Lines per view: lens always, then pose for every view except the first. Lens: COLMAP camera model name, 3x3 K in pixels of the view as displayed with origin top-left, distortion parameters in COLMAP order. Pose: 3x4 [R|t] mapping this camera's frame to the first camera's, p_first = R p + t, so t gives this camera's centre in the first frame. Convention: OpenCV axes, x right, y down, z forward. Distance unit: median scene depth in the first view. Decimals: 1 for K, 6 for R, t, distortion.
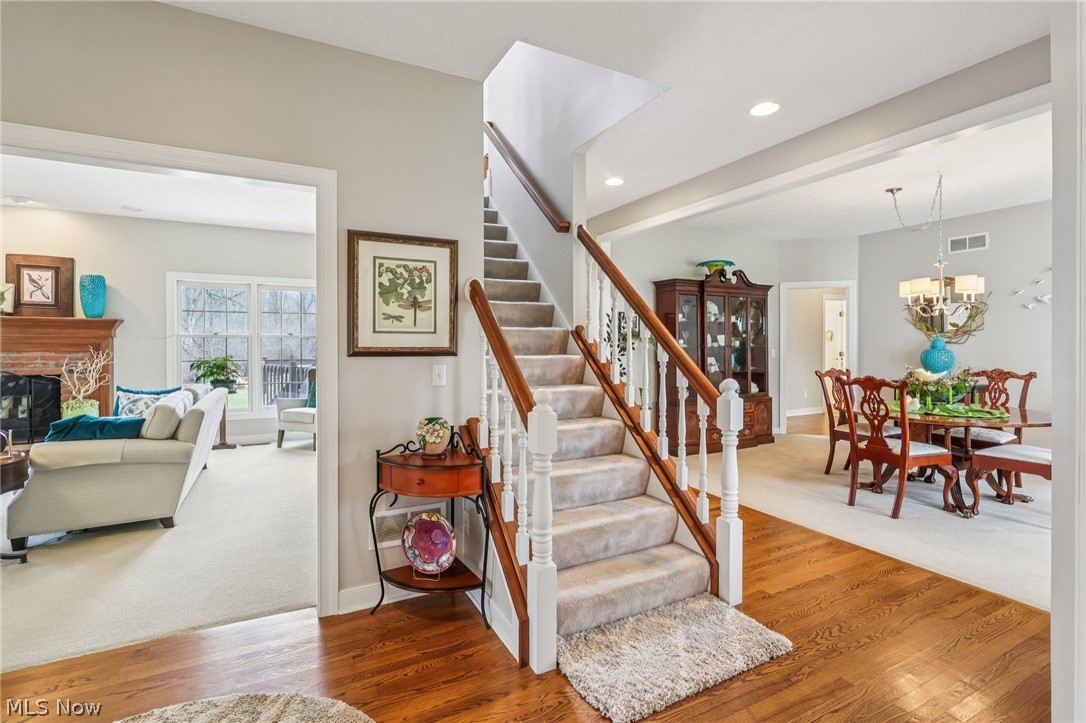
lens RADIAL K [[504.8, 0, 544.0], [0, 504.8, 343.6], [0, 0, 1]] dist [-0.000311, 0.000475]
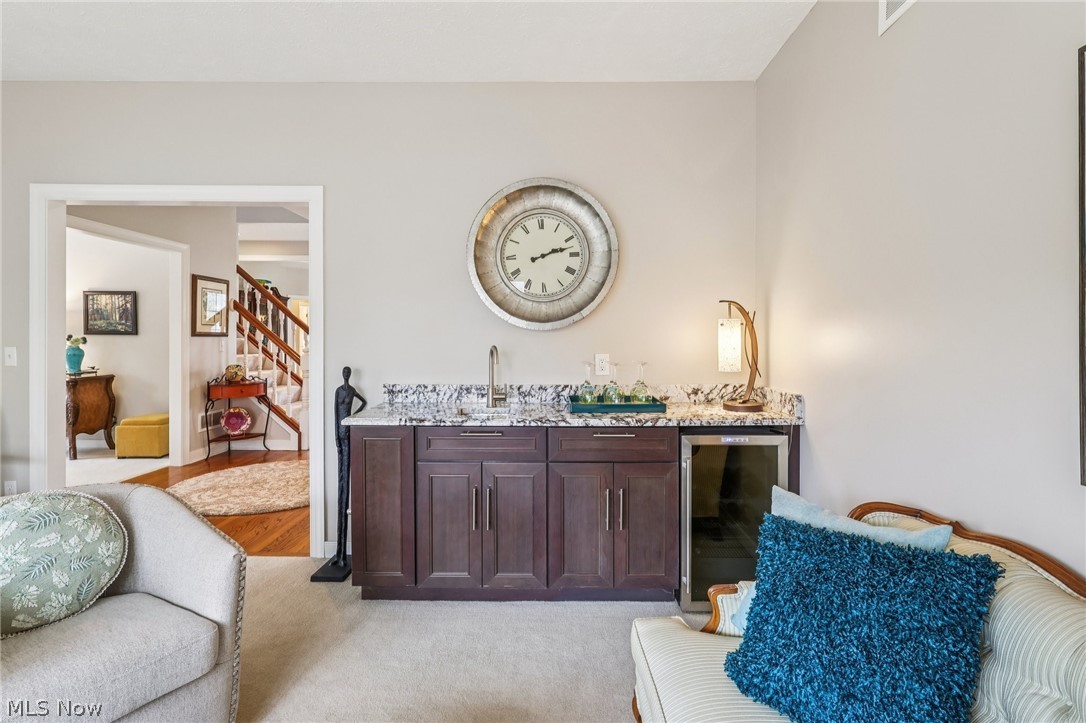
lens RADIAL K [[504.8, 0, 544.0], [0, 504.8, 343.6], [0, 0, 1]] dist [-0.000311, 0.000475]
pose [[0.468480, -0.011527, 0.883399, -1.467907], [0.000584, 0.999919, 0.012738, 0.028179], [-0.883474, -0.005452, 0.468449, -1.155824]]
